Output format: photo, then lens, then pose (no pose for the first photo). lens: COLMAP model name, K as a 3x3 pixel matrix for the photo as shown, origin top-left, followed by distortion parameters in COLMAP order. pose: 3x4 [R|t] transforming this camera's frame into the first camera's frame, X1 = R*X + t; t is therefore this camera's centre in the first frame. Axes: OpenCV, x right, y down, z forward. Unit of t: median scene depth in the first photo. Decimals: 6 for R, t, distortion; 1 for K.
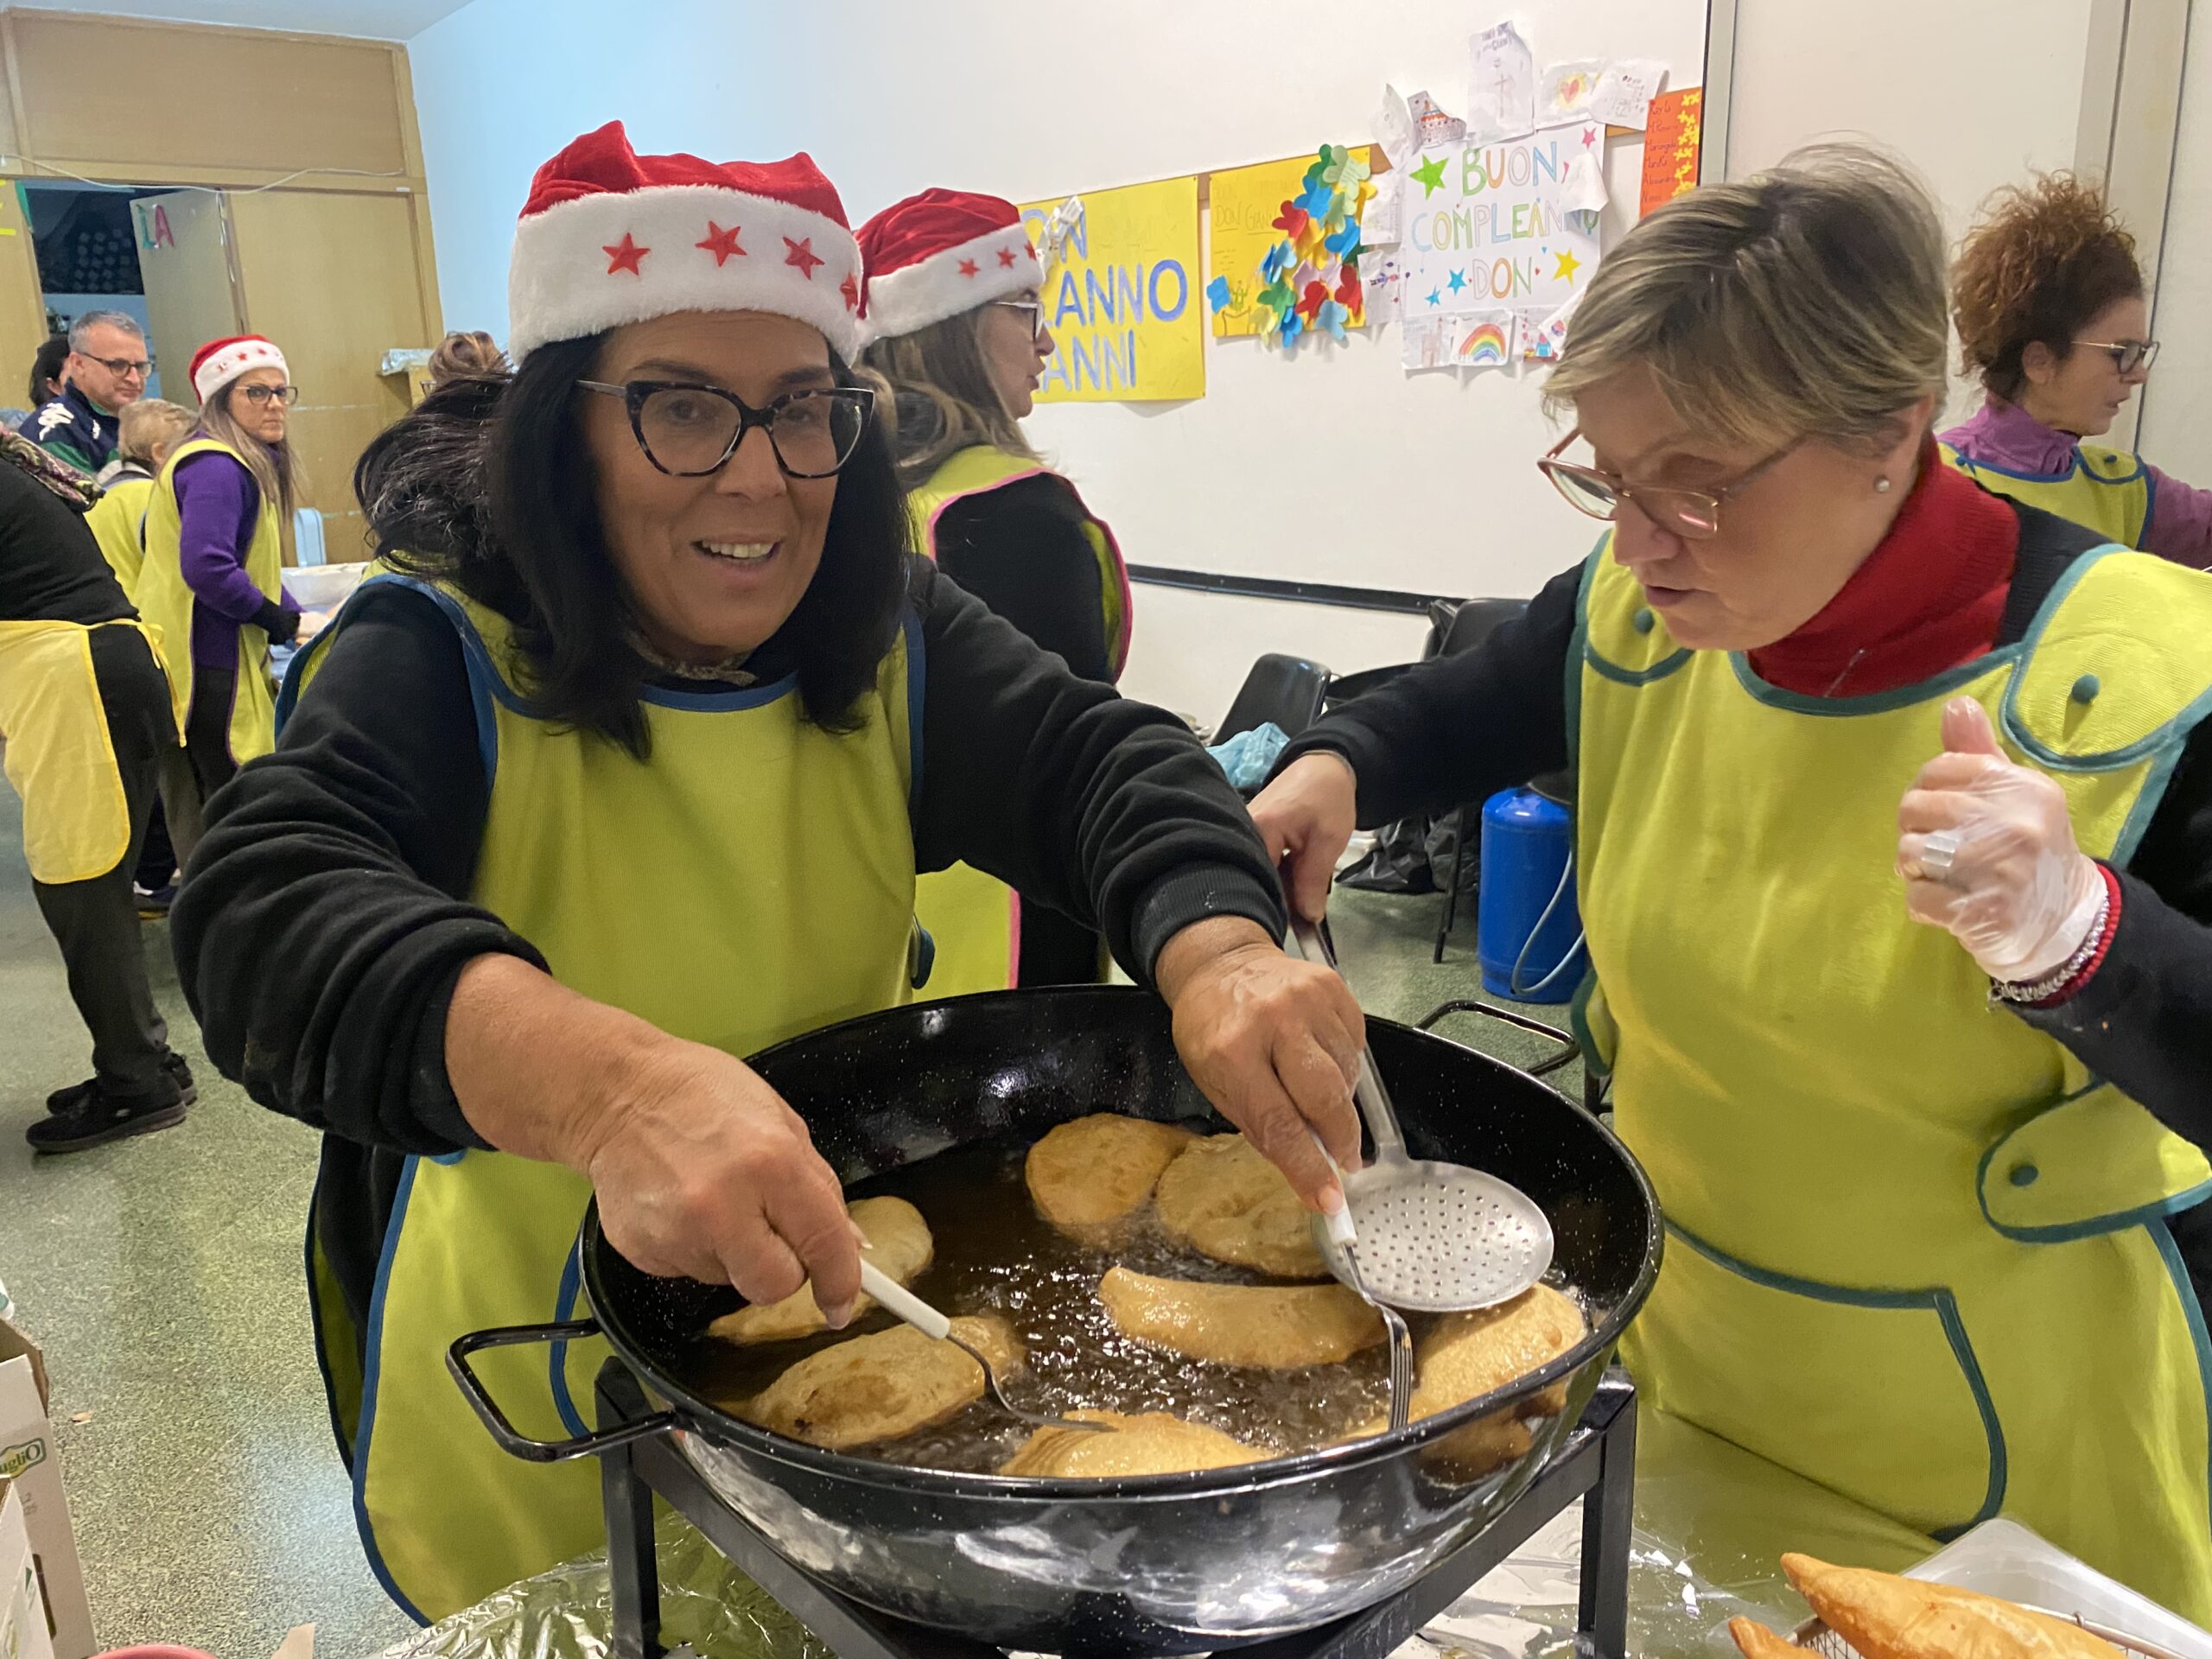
lens RADIAL K [[1664.9, 0, 1107.4], [0, 1664.9, 839.8], [0, 0, 1]] dist [0.009296, -0.008698]
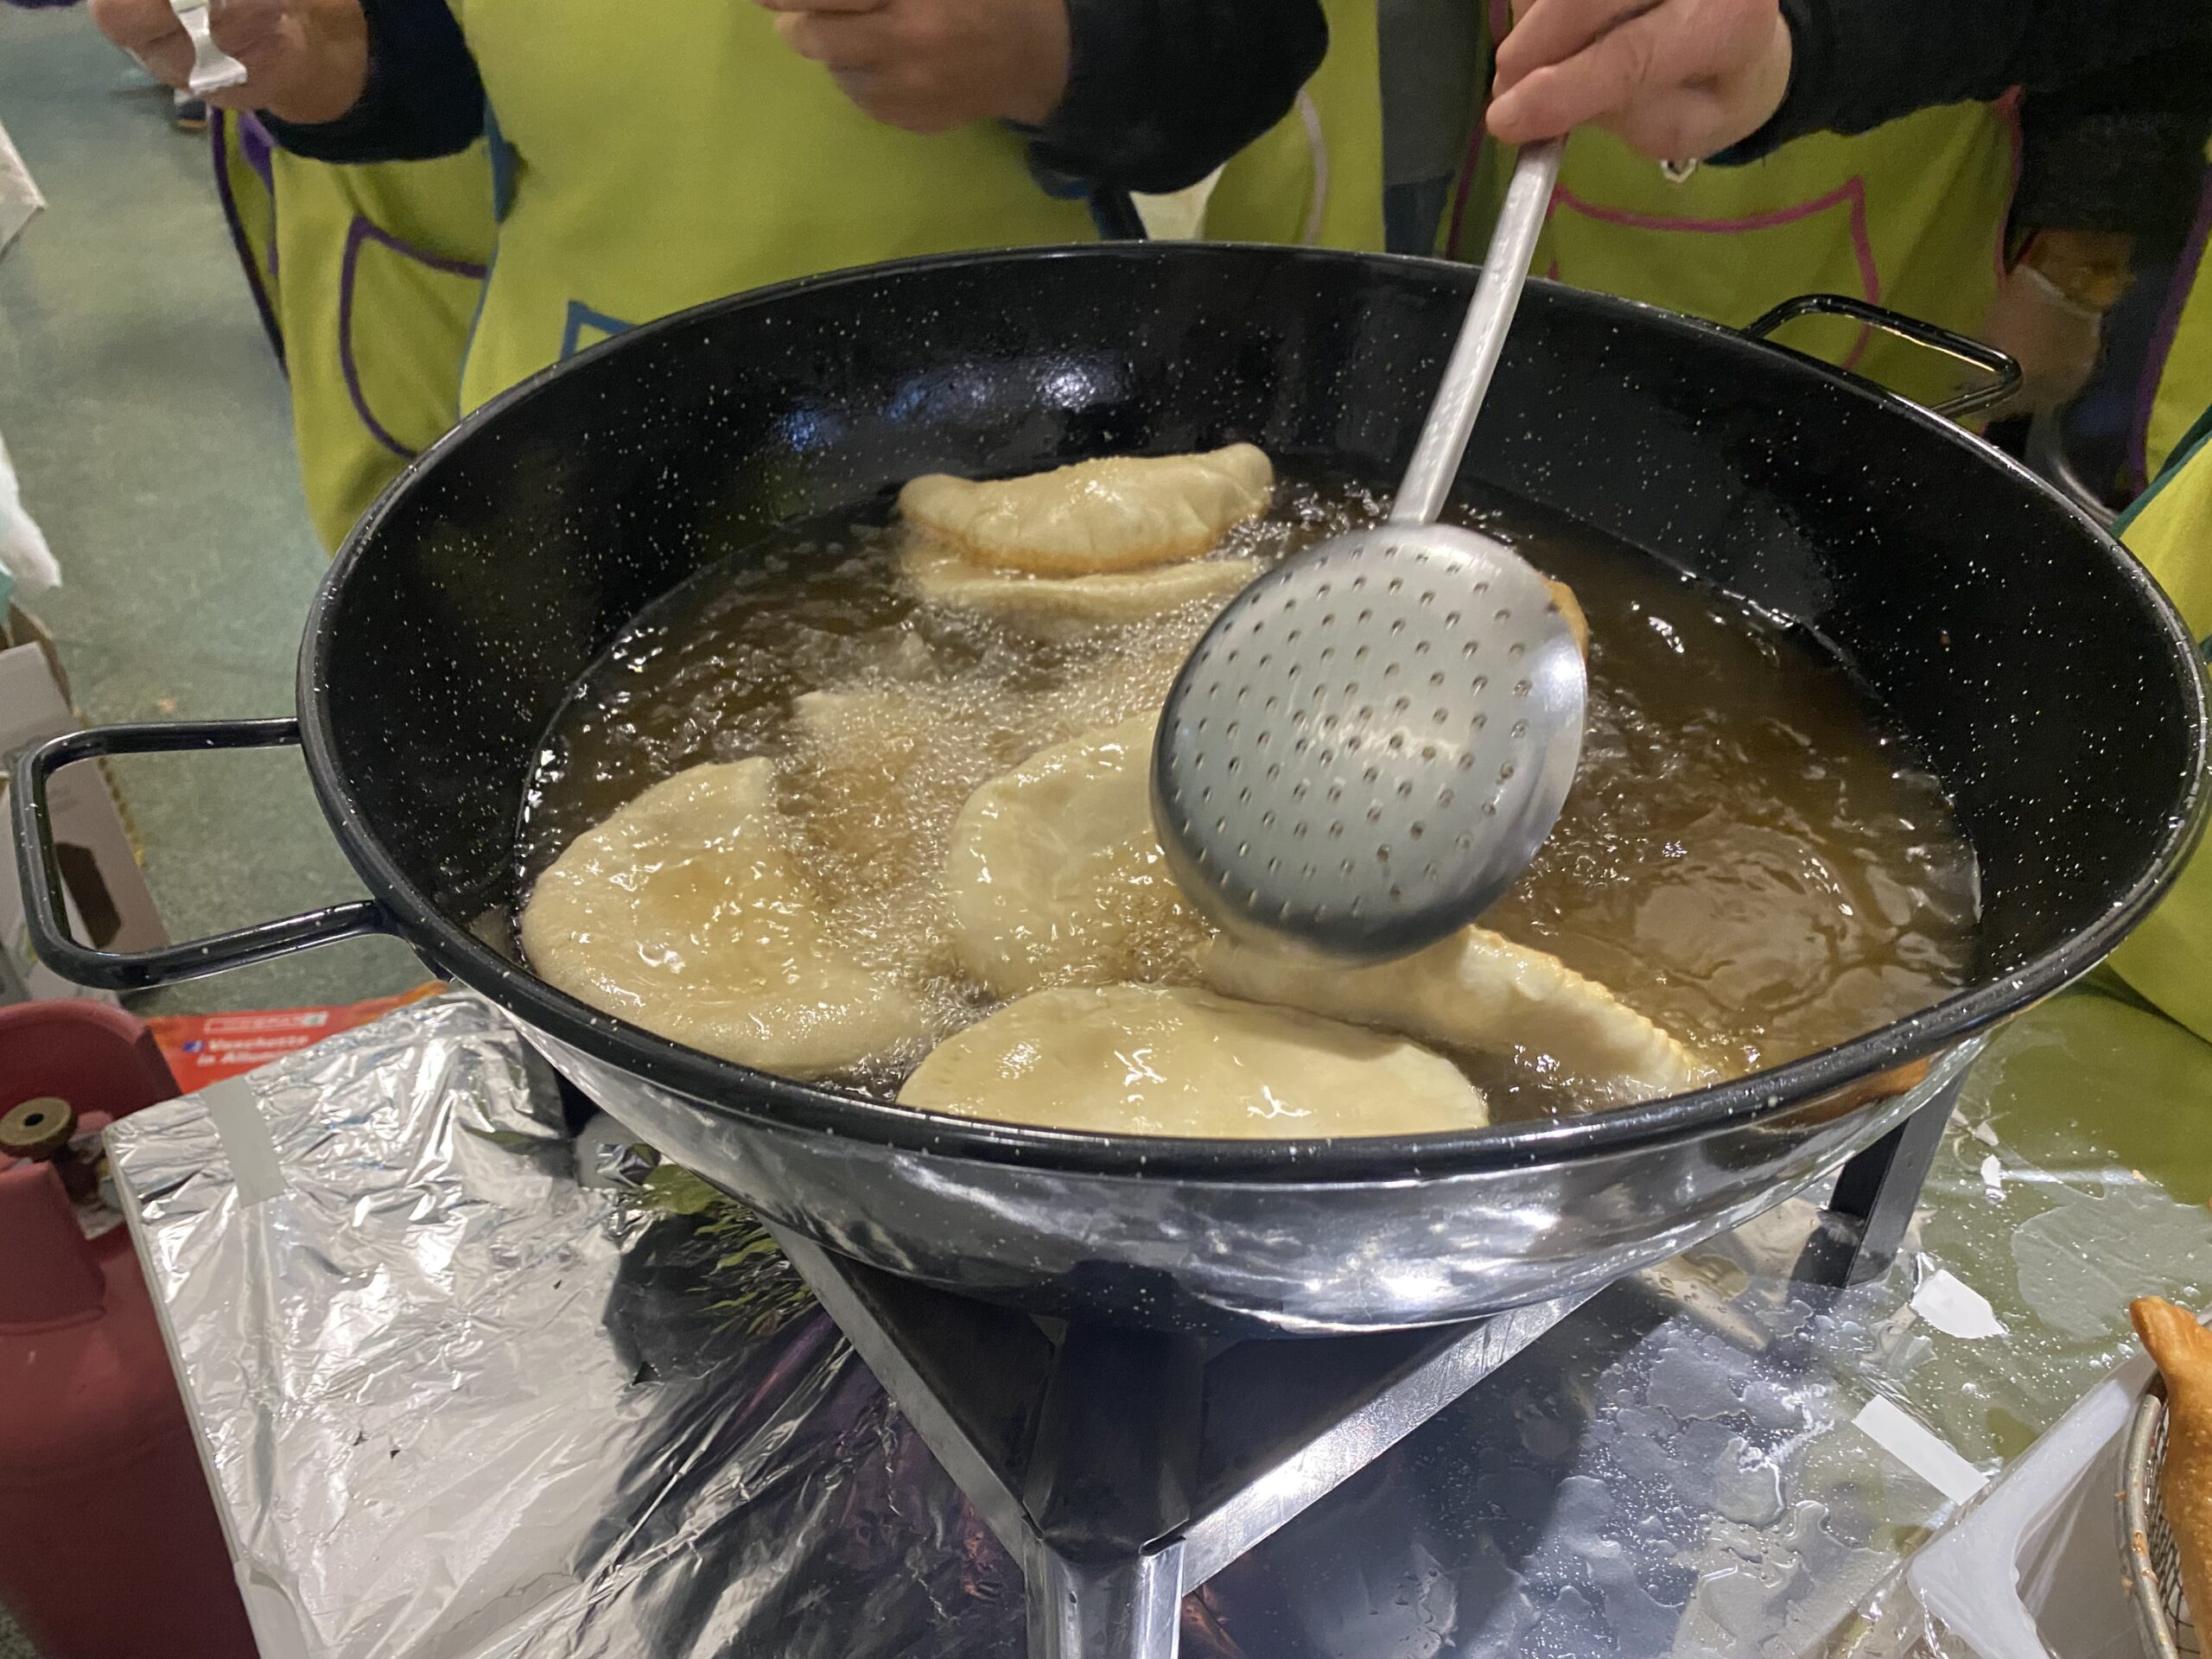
lens RADIAL K [[1664.9, 0, 1108.2], [0, 1664.9, 830.9], [0, 0, 1]] dist [0.009296, -0.008698]
pose [[0.994083, 0.079658, -0.073845, 0.013985], [-0.046039, 0.924752, 0.377776, 0.071097], [0.098381, -0.372141, 0.922948, 0.397233]]
